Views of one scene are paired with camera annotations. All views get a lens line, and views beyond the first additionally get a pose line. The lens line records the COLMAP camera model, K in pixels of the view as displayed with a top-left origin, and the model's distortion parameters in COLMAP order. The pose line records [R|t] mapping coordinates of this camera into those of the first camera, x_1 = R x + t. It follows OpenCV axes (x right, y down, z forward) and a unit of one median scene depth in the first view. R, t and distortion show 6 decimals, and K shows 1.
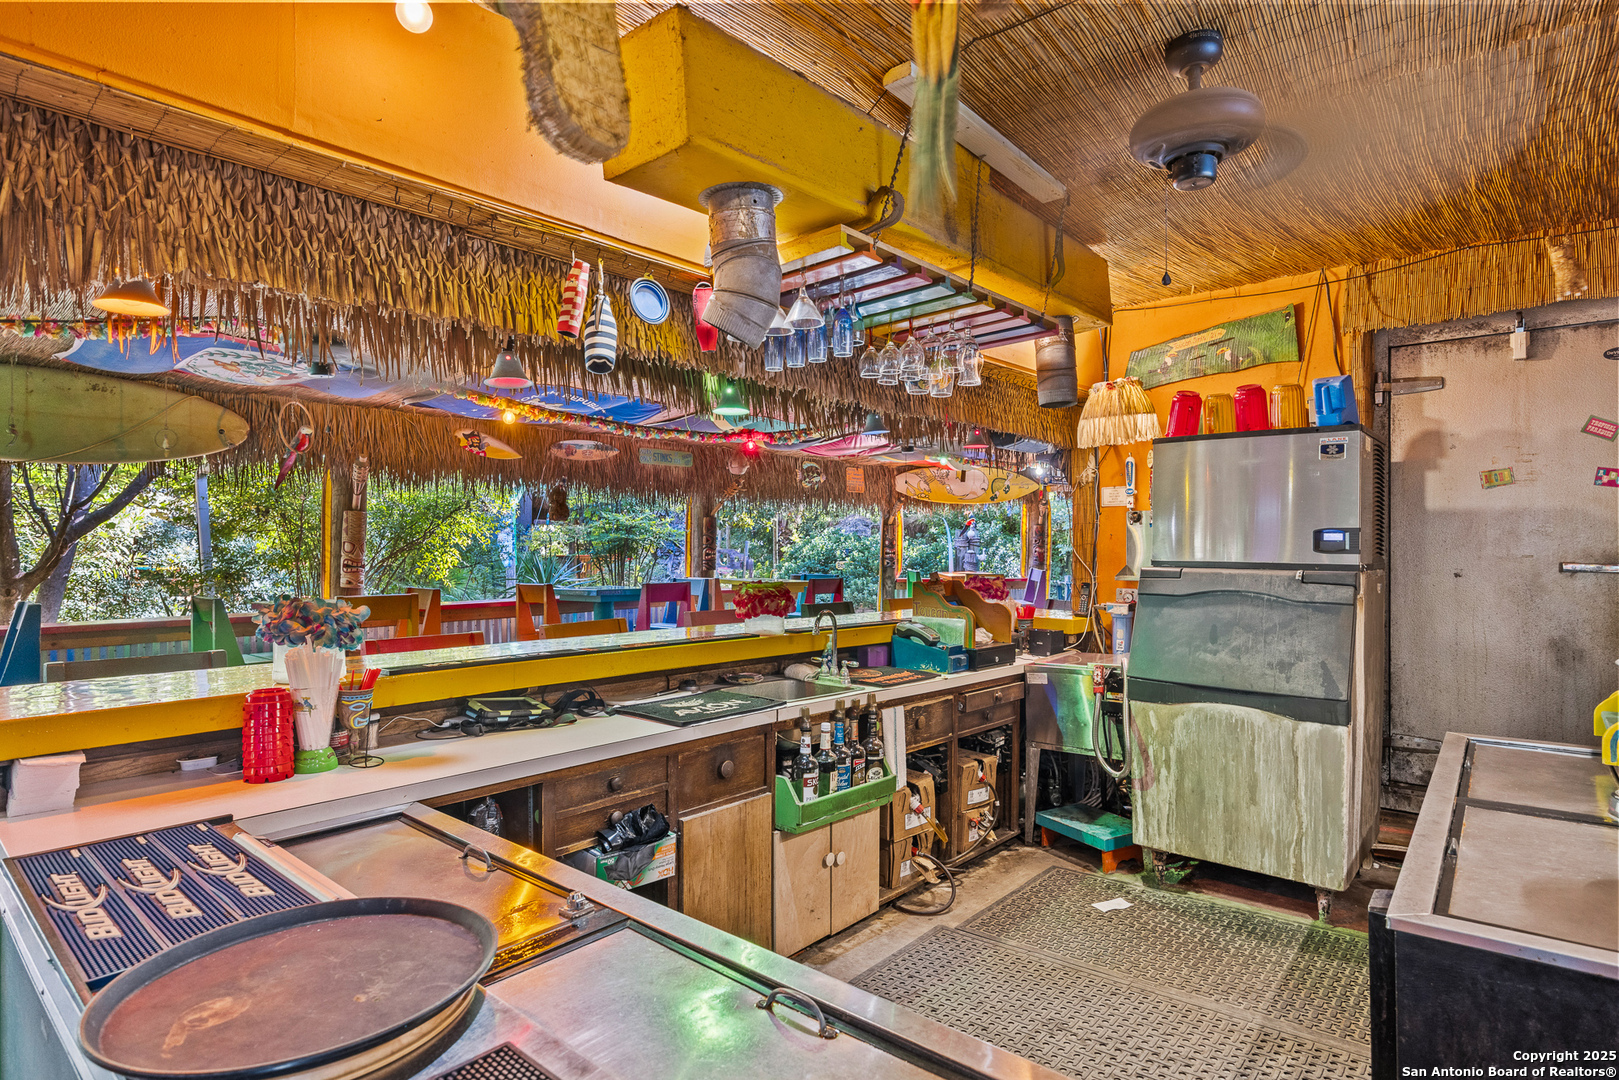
lens RADIAL K [[859.8, 0, 813.5], [0, 859.8, 542.5], [0, 0, 1]] dist [-0.000473, -0.000166]
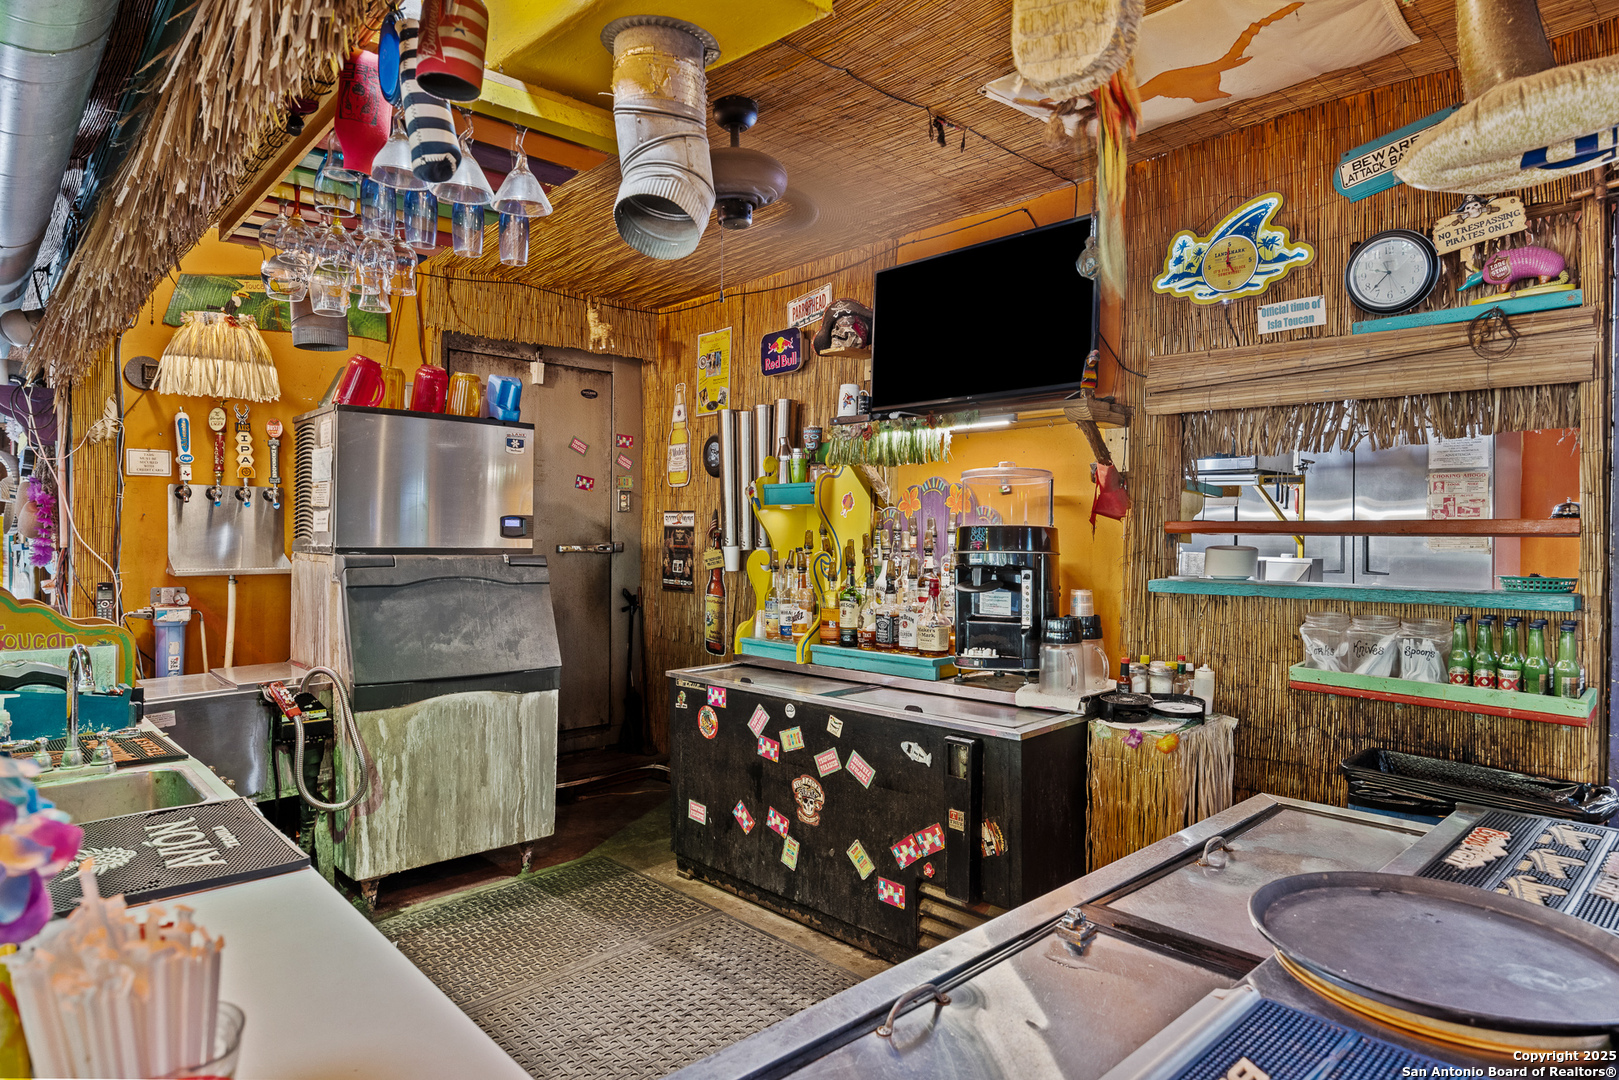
lens RADIAL K [[933.4, 0, 813.0], [0, 933.4, 540.1], [0, 0, 1]] dist [-0.000070, 0.000197]
pose [[0.098539, -0.002374, 0.995130, -0.529900], [-0.006249, 0.999976, 0.003004, 0.008935], [-0.995114, -0.006515, 0.098522, 0.492450]]
